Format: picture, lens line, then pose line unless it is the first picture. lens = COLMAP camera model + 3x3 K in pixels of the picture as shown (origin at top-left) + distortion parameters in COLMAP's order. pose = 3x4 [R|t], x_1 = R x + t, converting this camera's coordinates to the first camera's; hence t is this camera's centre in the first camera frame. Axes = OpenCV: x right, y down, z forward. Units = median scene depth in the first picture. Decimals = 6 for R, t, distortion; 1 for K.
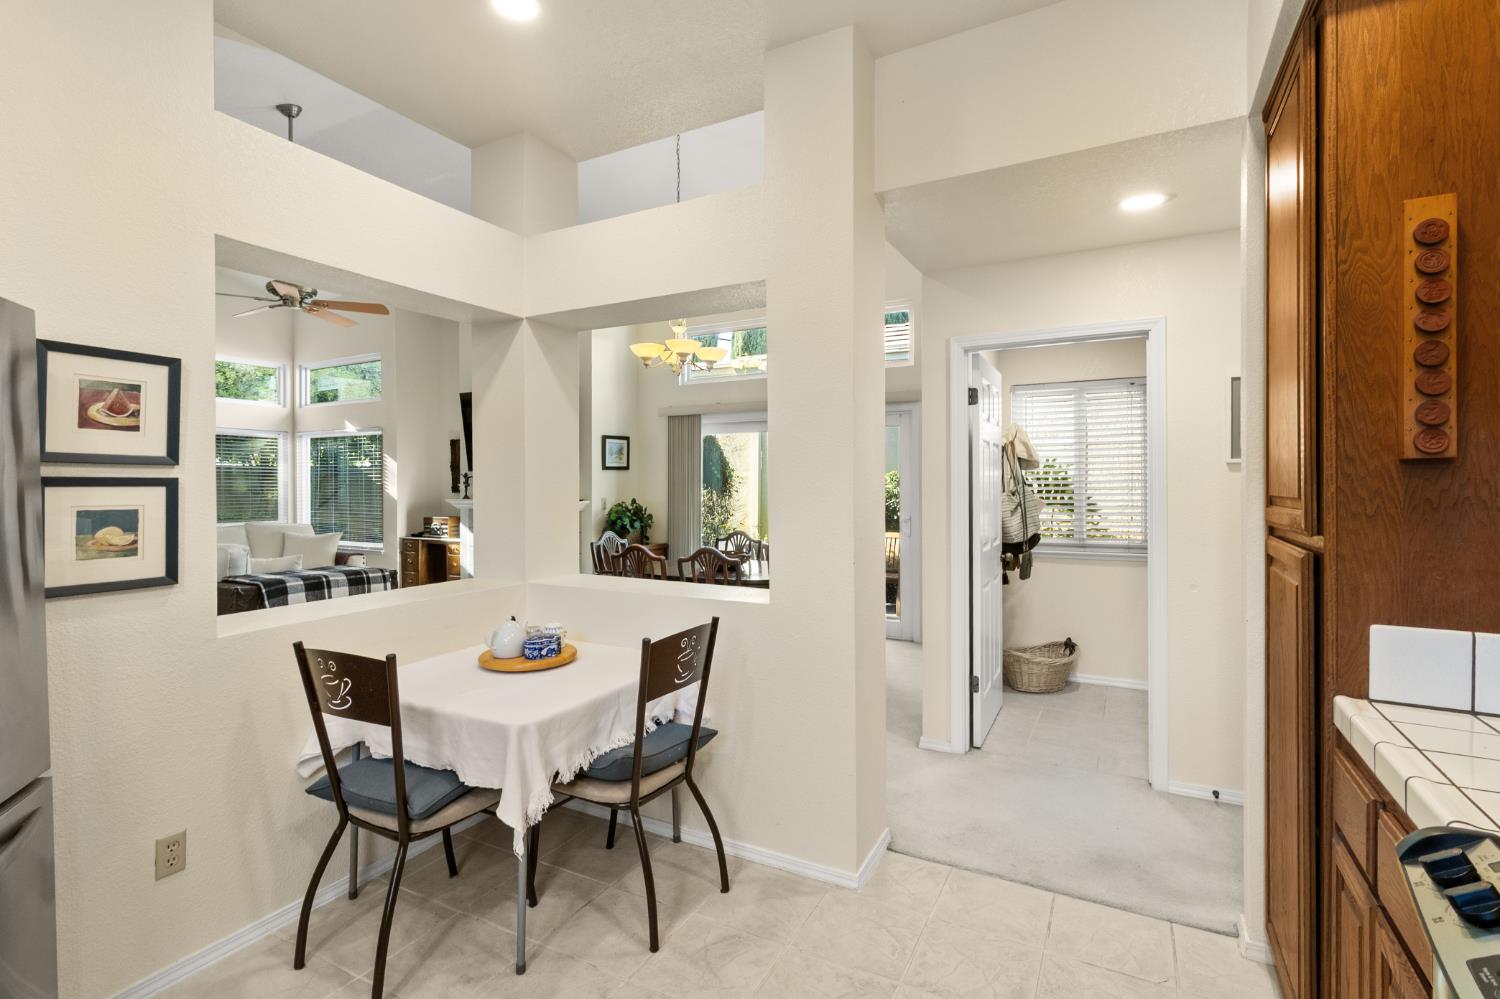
lens RADIAL K [[696.7, 0, 760.4], [0, 696.7, 484.3], [0, 0, 1]] dist [-0.000128, -0.000044]
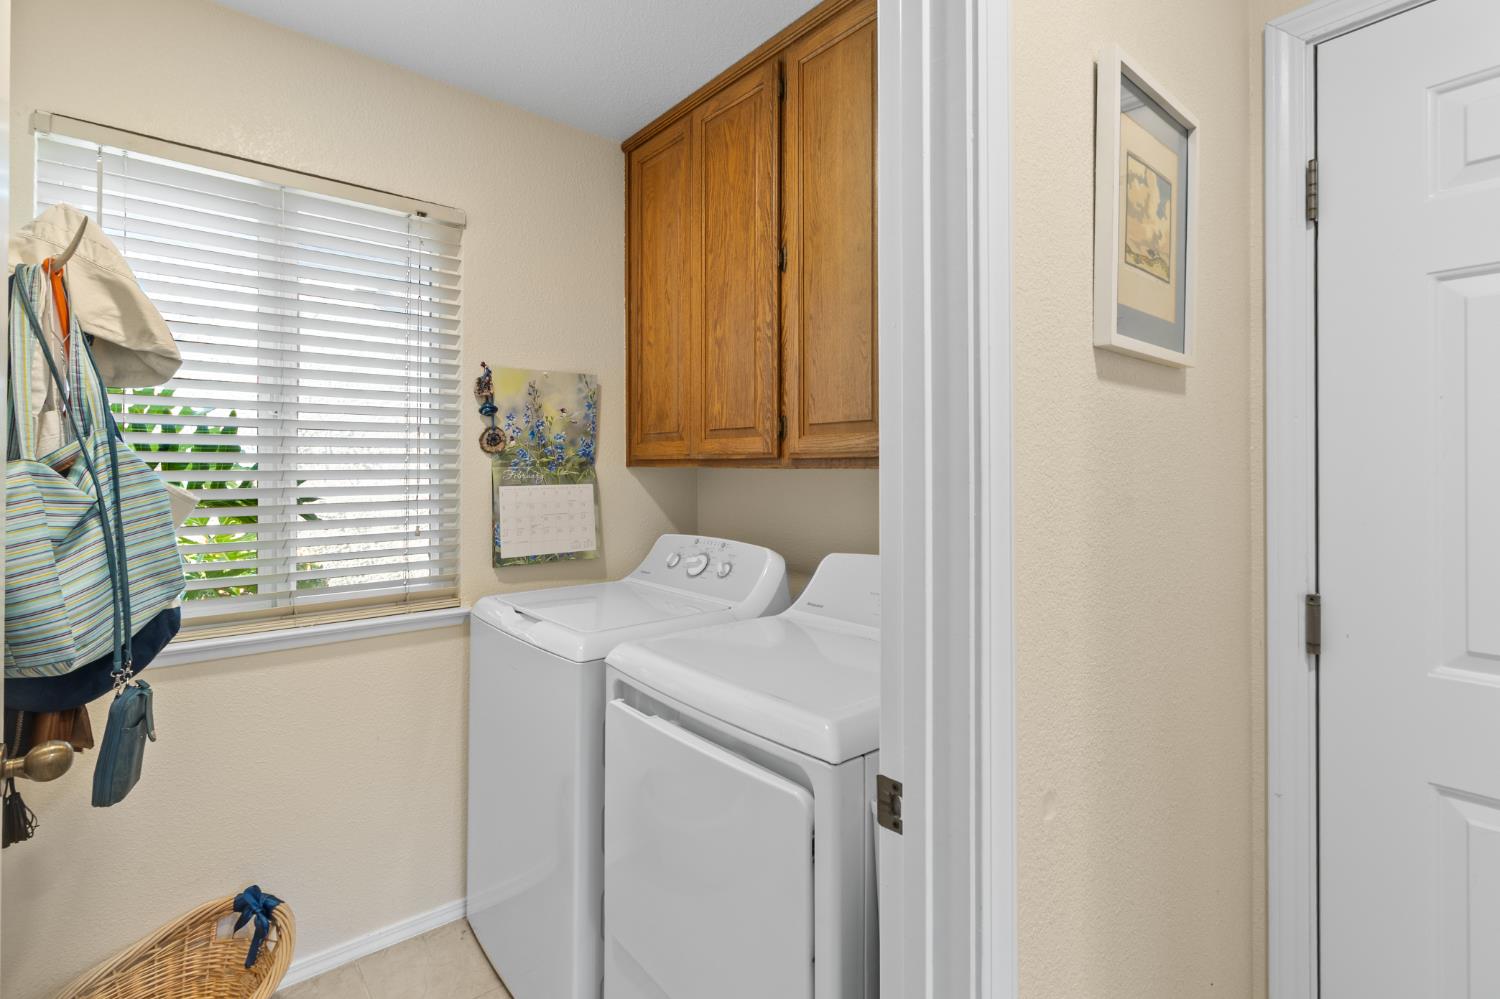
lens RADIAL K [[702.2, 0, 753.5], [0, 702.2, 466.5], [0, 0, 1]] dist [-0.002726, -0.000514]
pose [[0.359238, 0.009335, 0.933199, 0.213774], [0.000829, 0.999946, -0.010322, 0.015354], [-0.933245, 0.004482, 0.359211, 0.667584]]
